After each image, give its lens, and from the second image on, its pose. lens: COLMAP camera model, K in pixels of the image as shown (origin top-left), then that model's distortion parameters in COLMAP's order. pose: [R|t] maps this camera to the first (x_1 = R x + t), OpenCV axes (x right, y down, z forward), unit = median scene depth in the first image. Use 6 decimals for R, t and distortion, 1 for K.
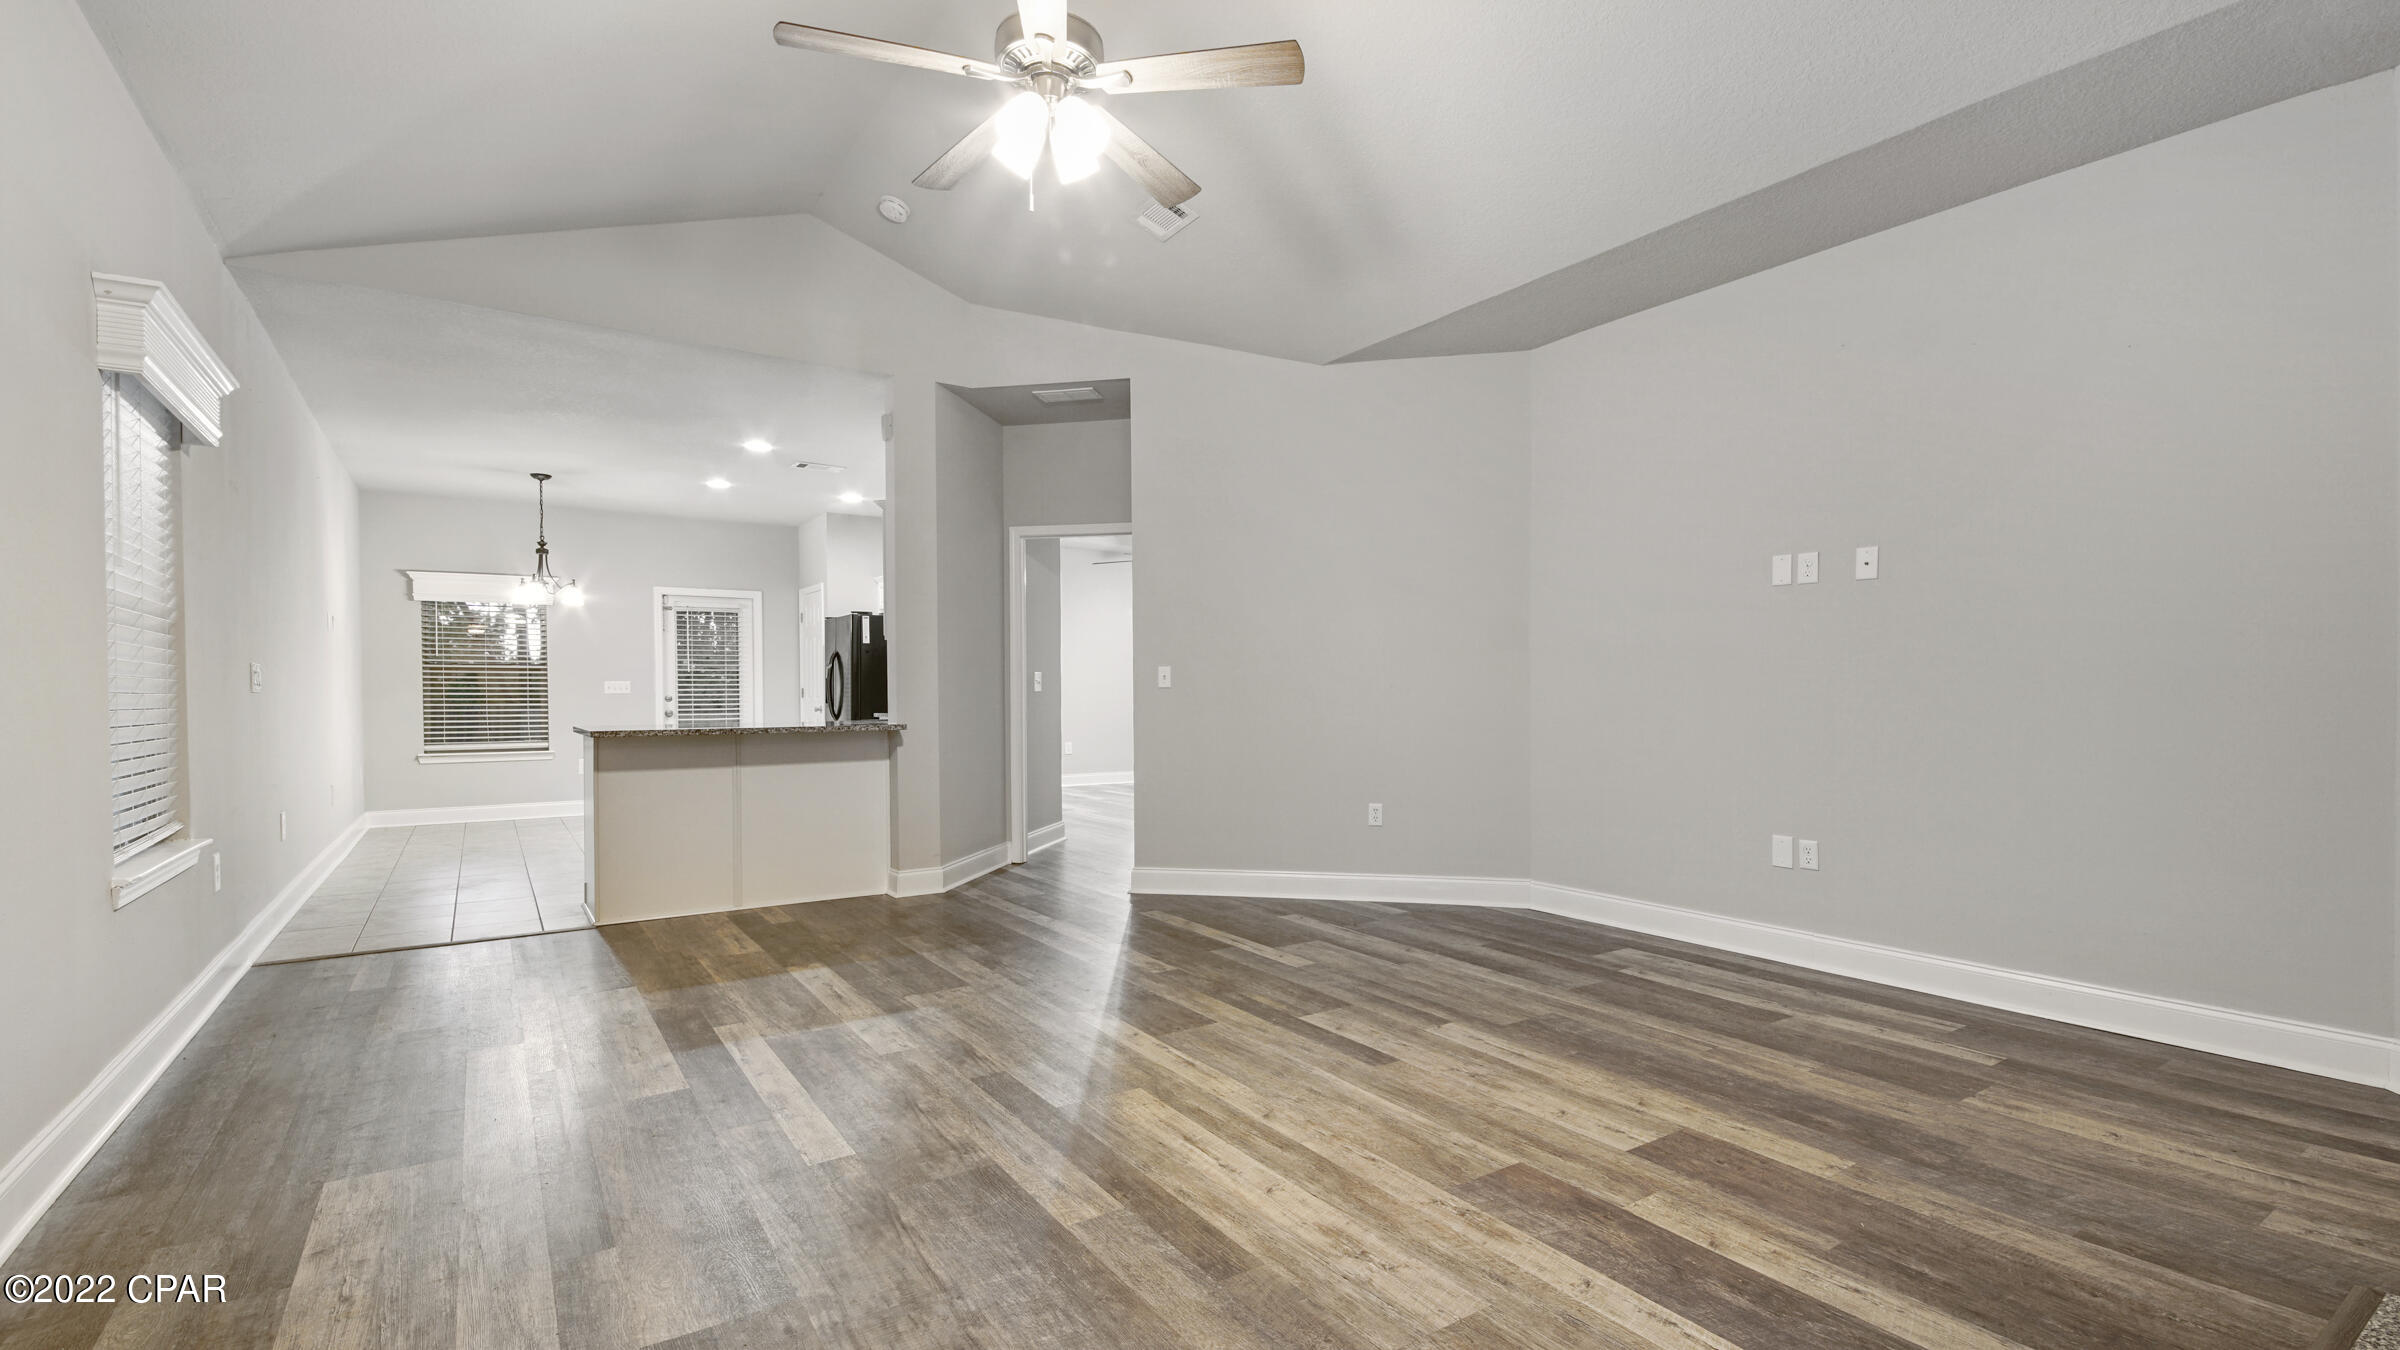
lens RADIAL K [[1050.1, 0, 1196.5], [0, 1050.1, 703.5], [0, 0, 1]] dist [0.049059, -0.029555]
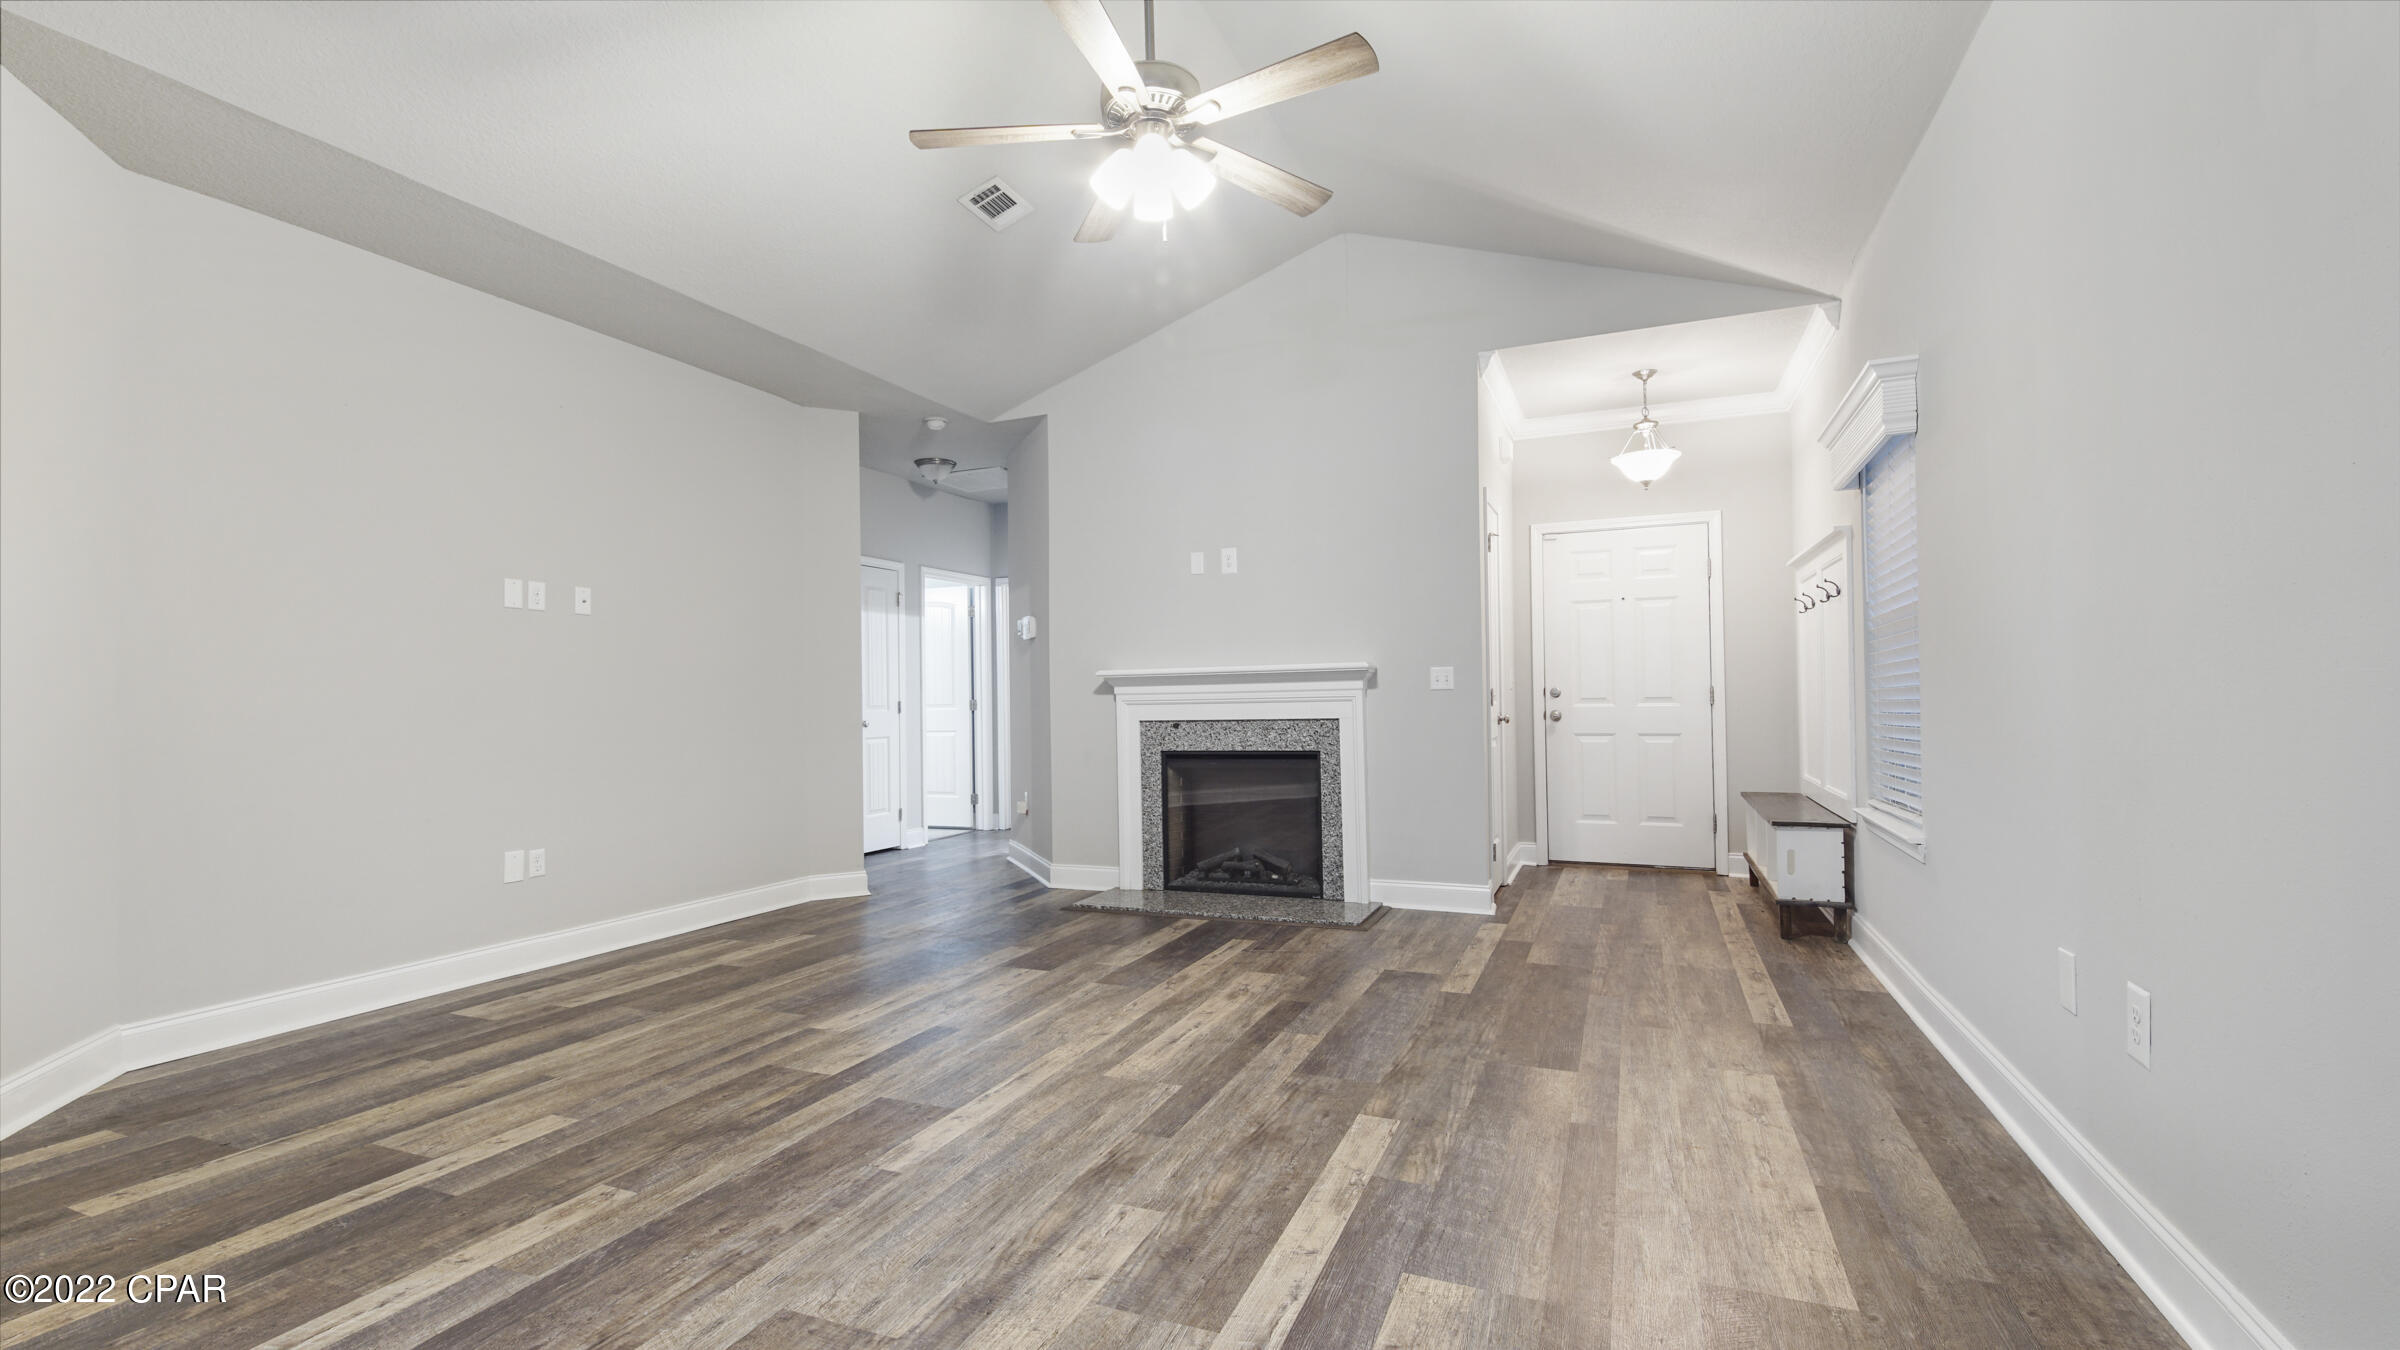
lens RADIAL K [[1050.1, 0, 1196.5], [0, 1050.1, 703.5], [0, 0, 1]] dist [0.049059, -0.029555]
pose [[-0.555445, 0.009647, 0.831497, -0.754305], [0.025896, 0.999648, 0.005701, -0.007774], [-0.831150, 0.024699, -0.555500, 1.147963]]
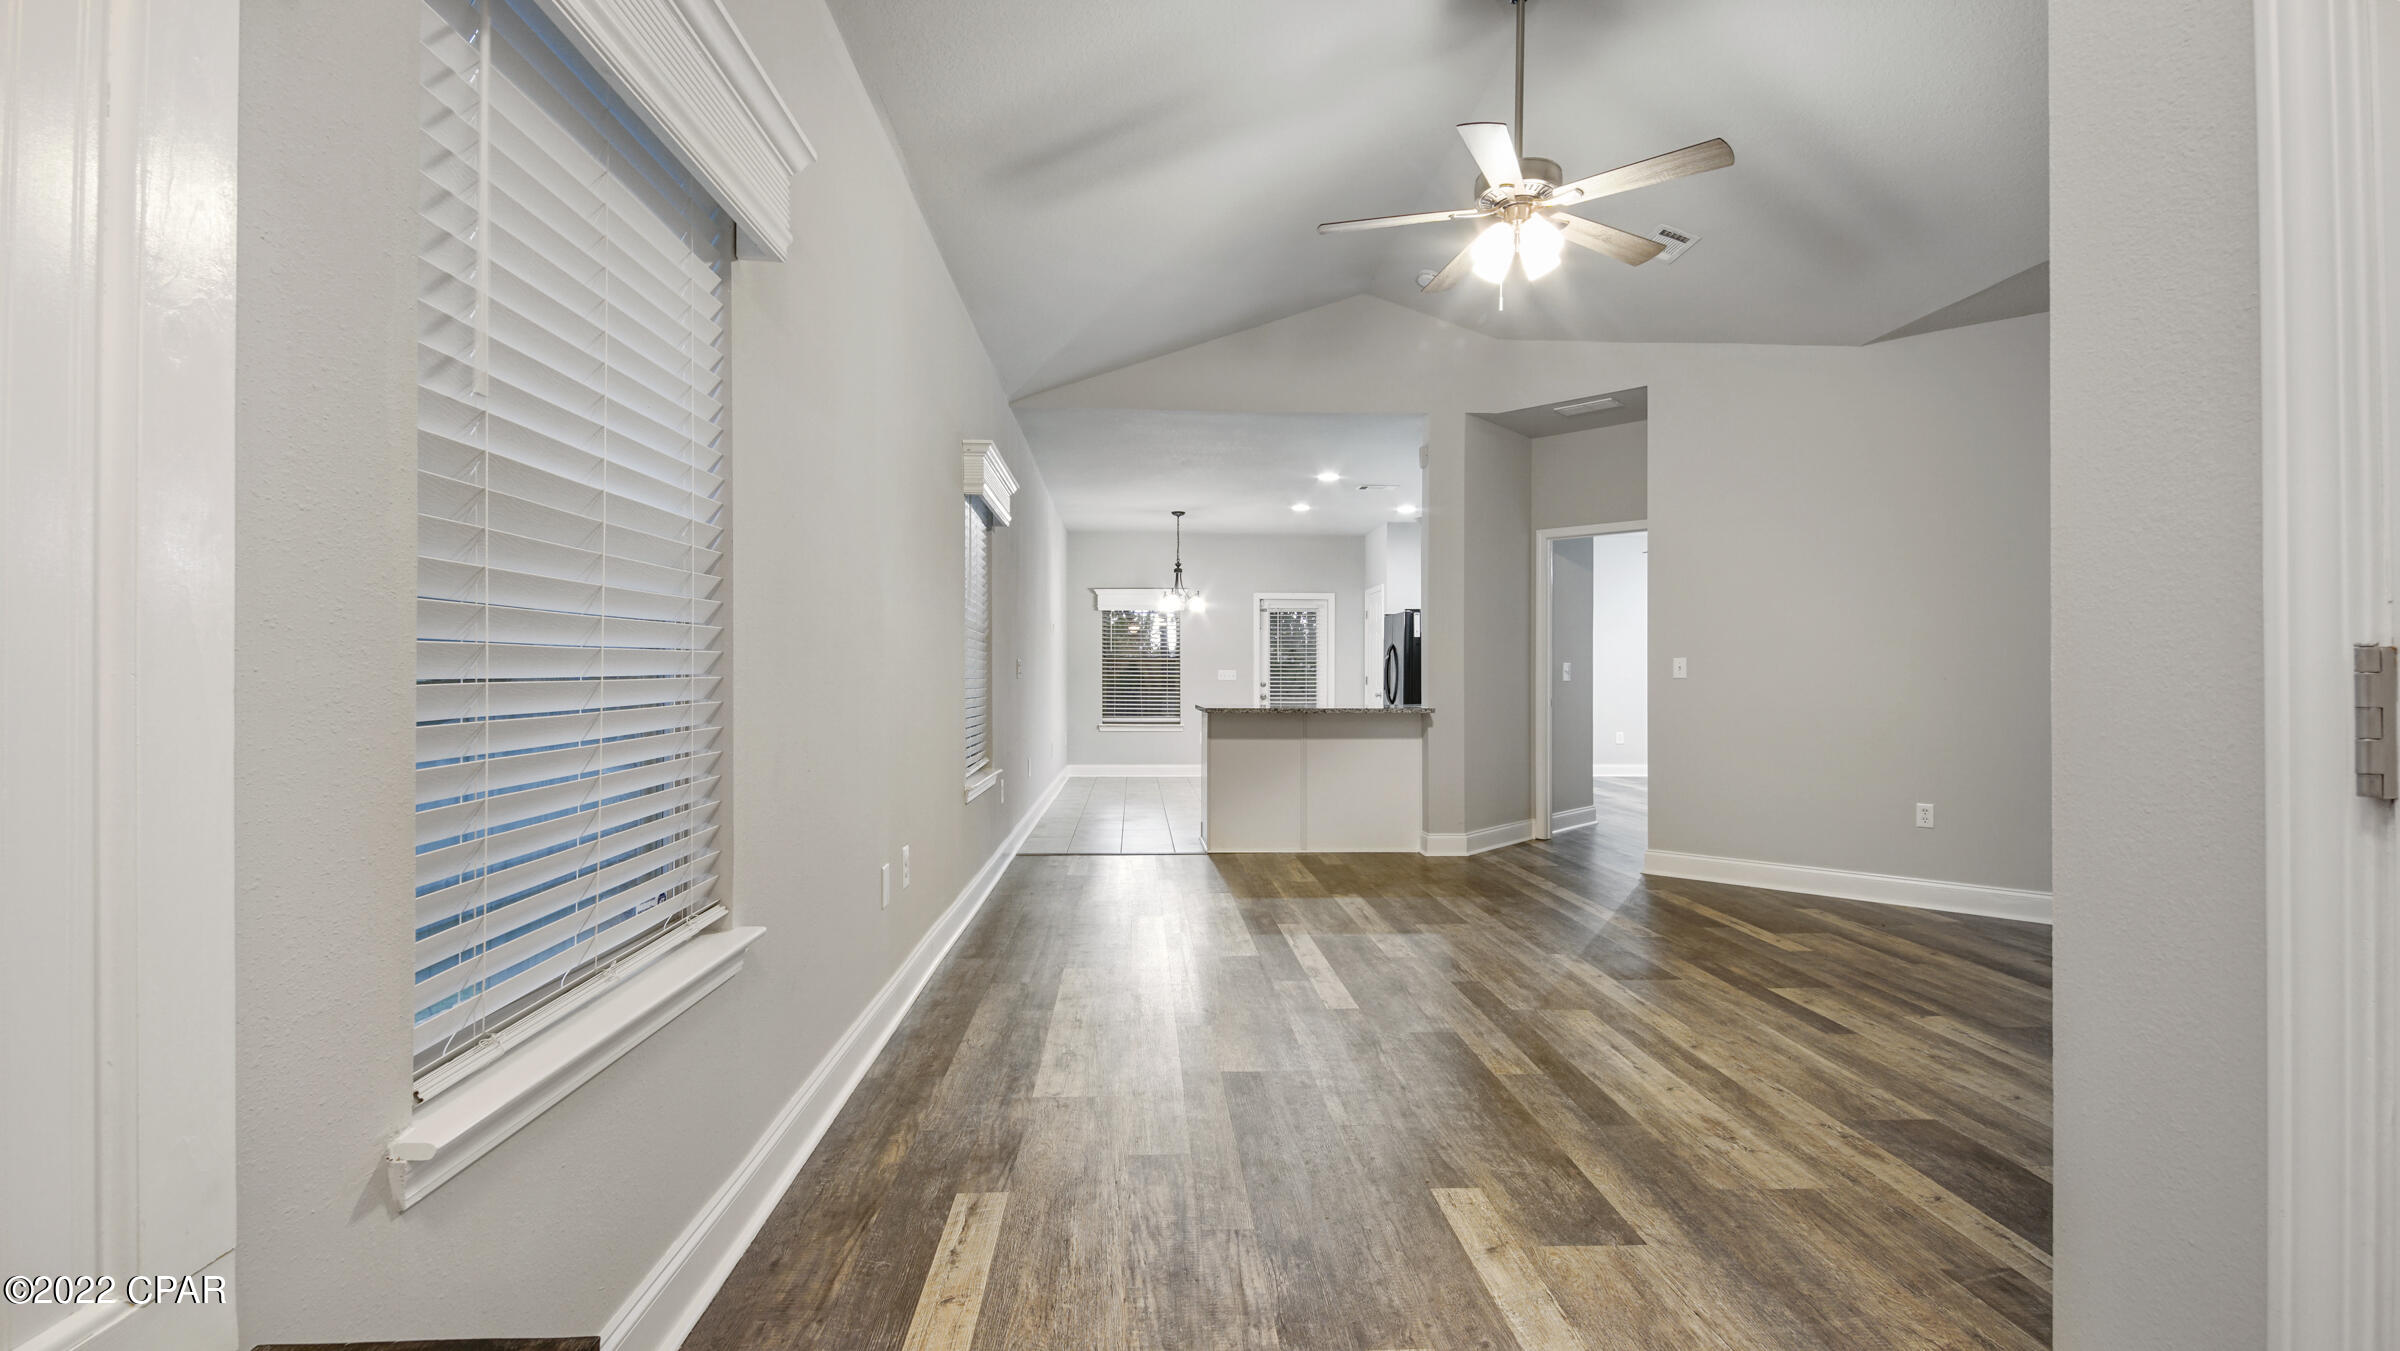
lens RADIAL K [[1050.1, 0, 1196.5], [0, 1050.1, 704.0], [0, 0, 1]] dist [0.049059, -0.029555]
pose [[0.861688, 0.019296, -0.507071, 0.129962], [-0.013162, 0.999790, 0.015680, -0.000166], [0.507267, -0.006837, 0.861762, -0.209214]]
